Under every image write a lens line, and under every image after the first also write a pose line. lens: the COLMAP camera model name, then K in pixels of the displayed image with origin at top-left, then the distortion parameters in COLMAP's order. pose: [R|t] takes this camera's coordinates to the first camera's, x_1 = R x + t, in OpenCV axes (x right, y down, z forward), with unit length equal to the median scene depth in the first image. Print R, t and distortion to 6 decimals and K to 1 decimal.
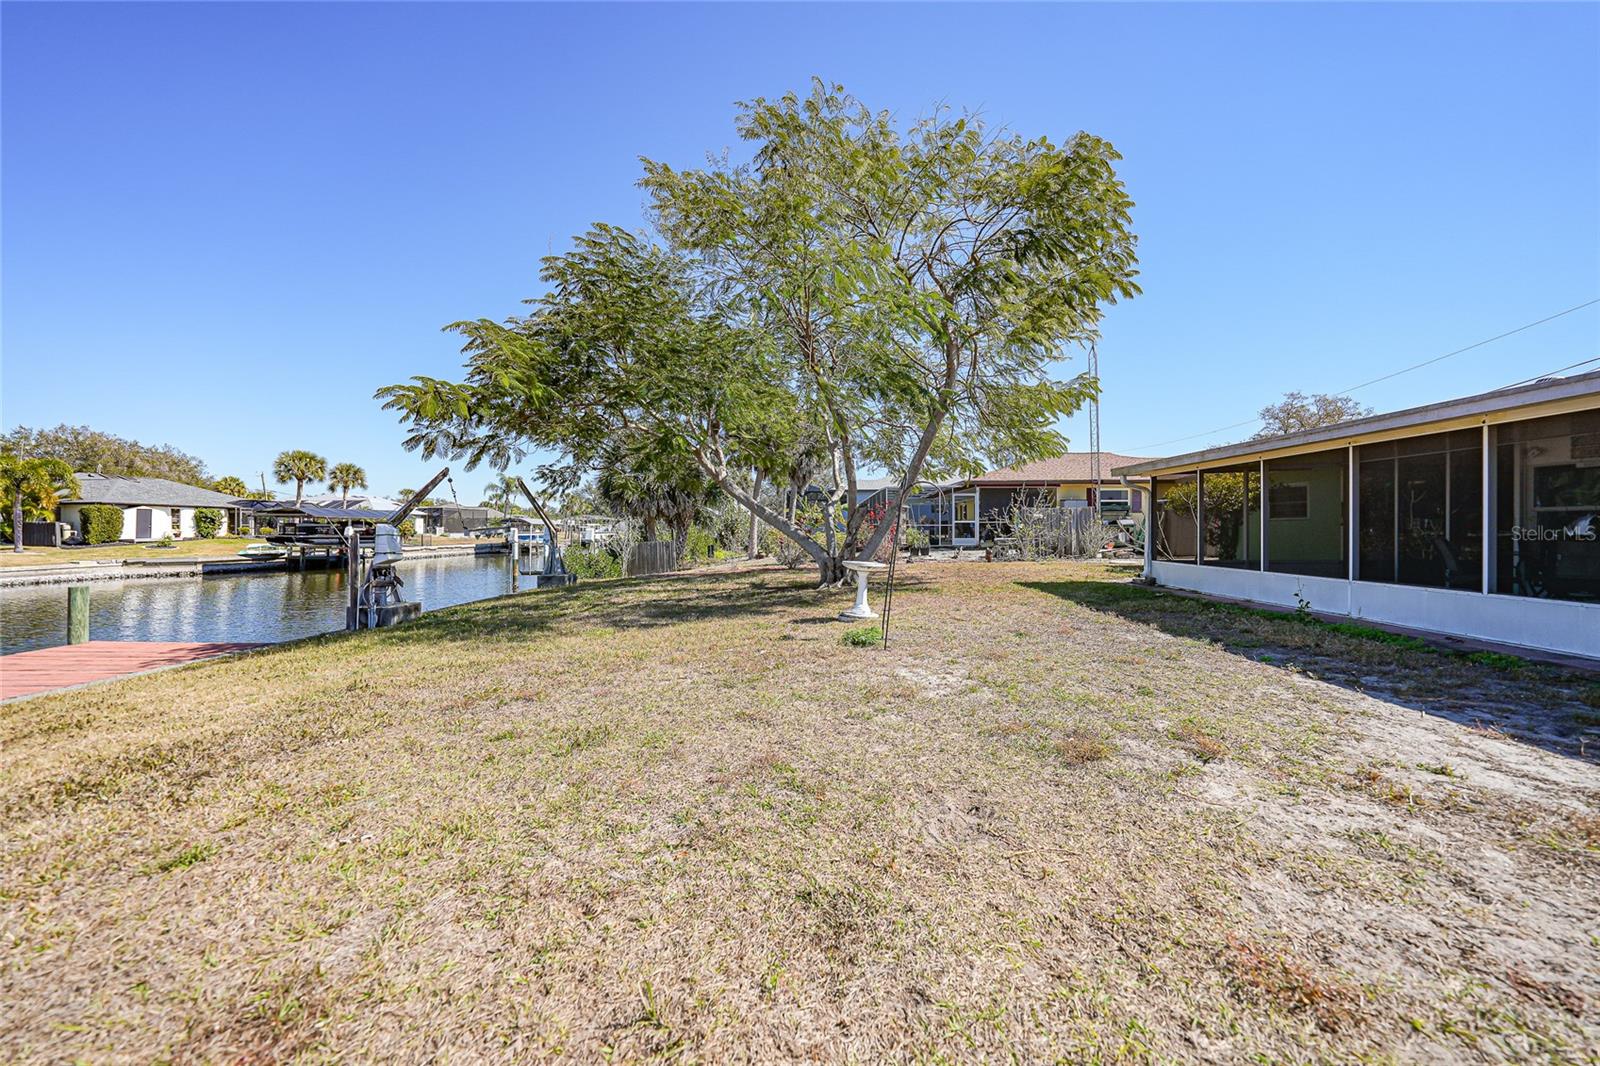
lens RADIAL K [[591.9, 0, 804.0], [0, 591.9, 531.0], [0, 0, 1]] dist [-0.001466, 0.000785]
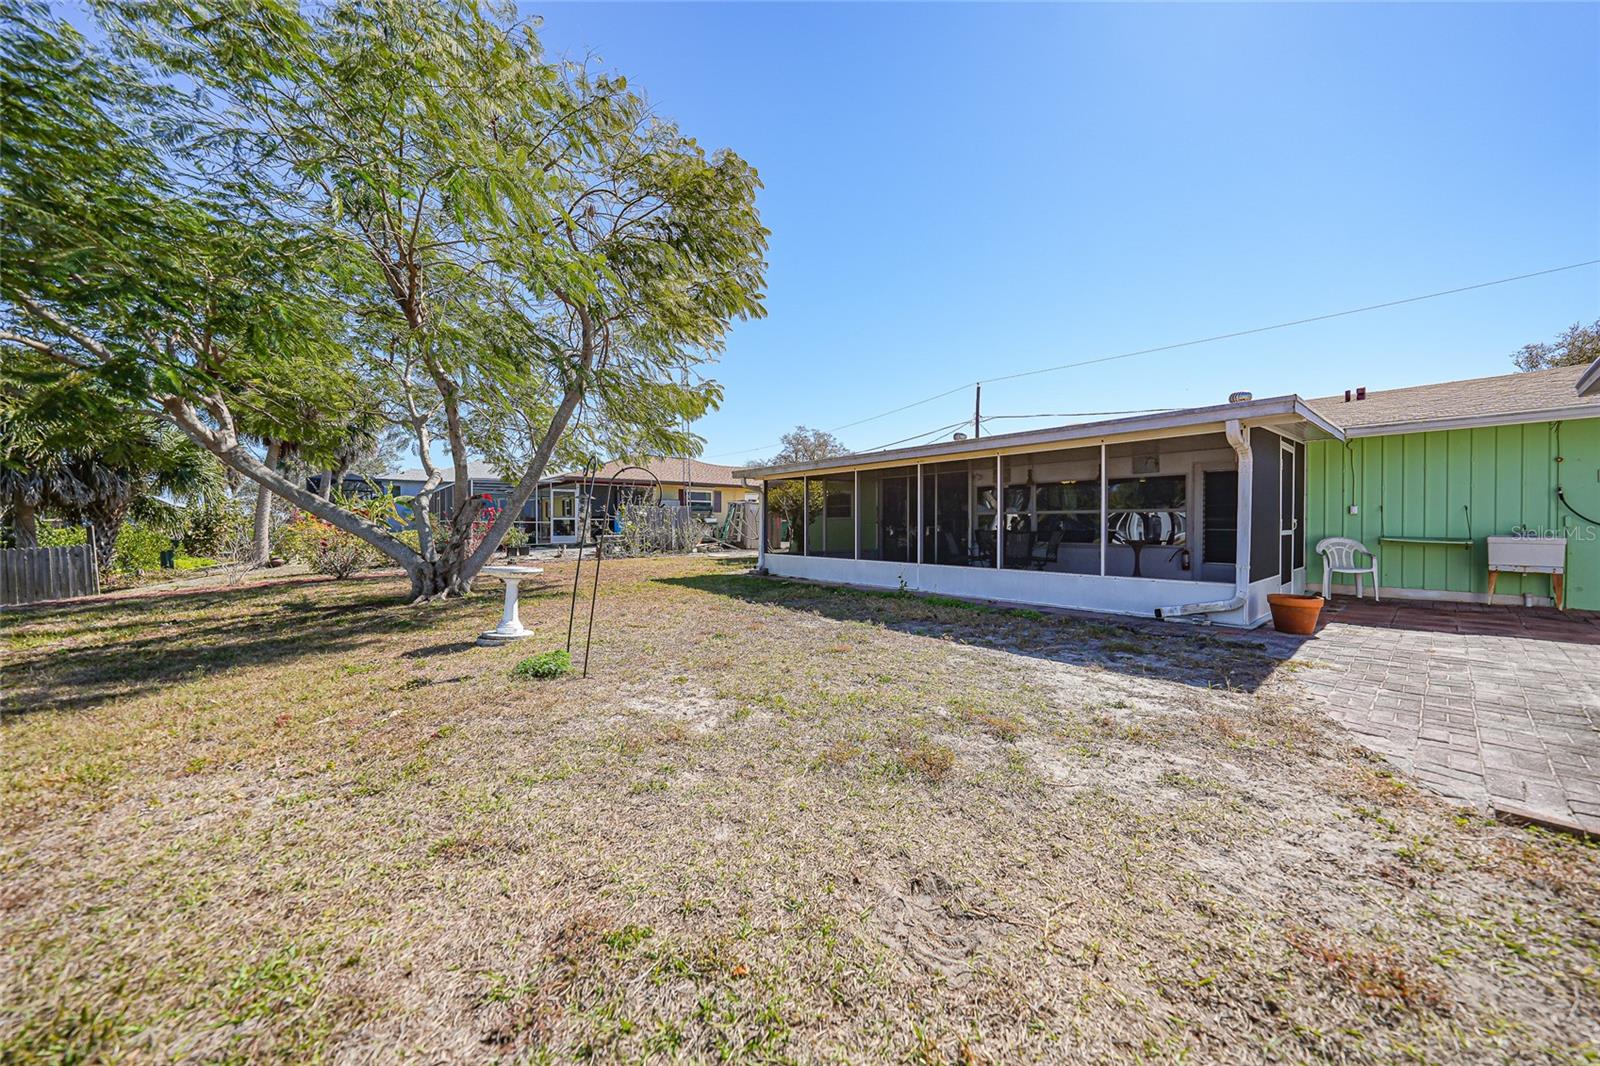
lens RADIAL K [[558.5, 0, 803.8], [0, 558.5, 533.4], [0, 0, 1]] dist [-0.016541, 0.001786]
pose [[0.748259, -0.007874, 0.663360, -0.080501], [0.002142, 0.999953, 0.009452, 0.000833], [-0.663403, -0.005652, 0.748241, 0.149292]]
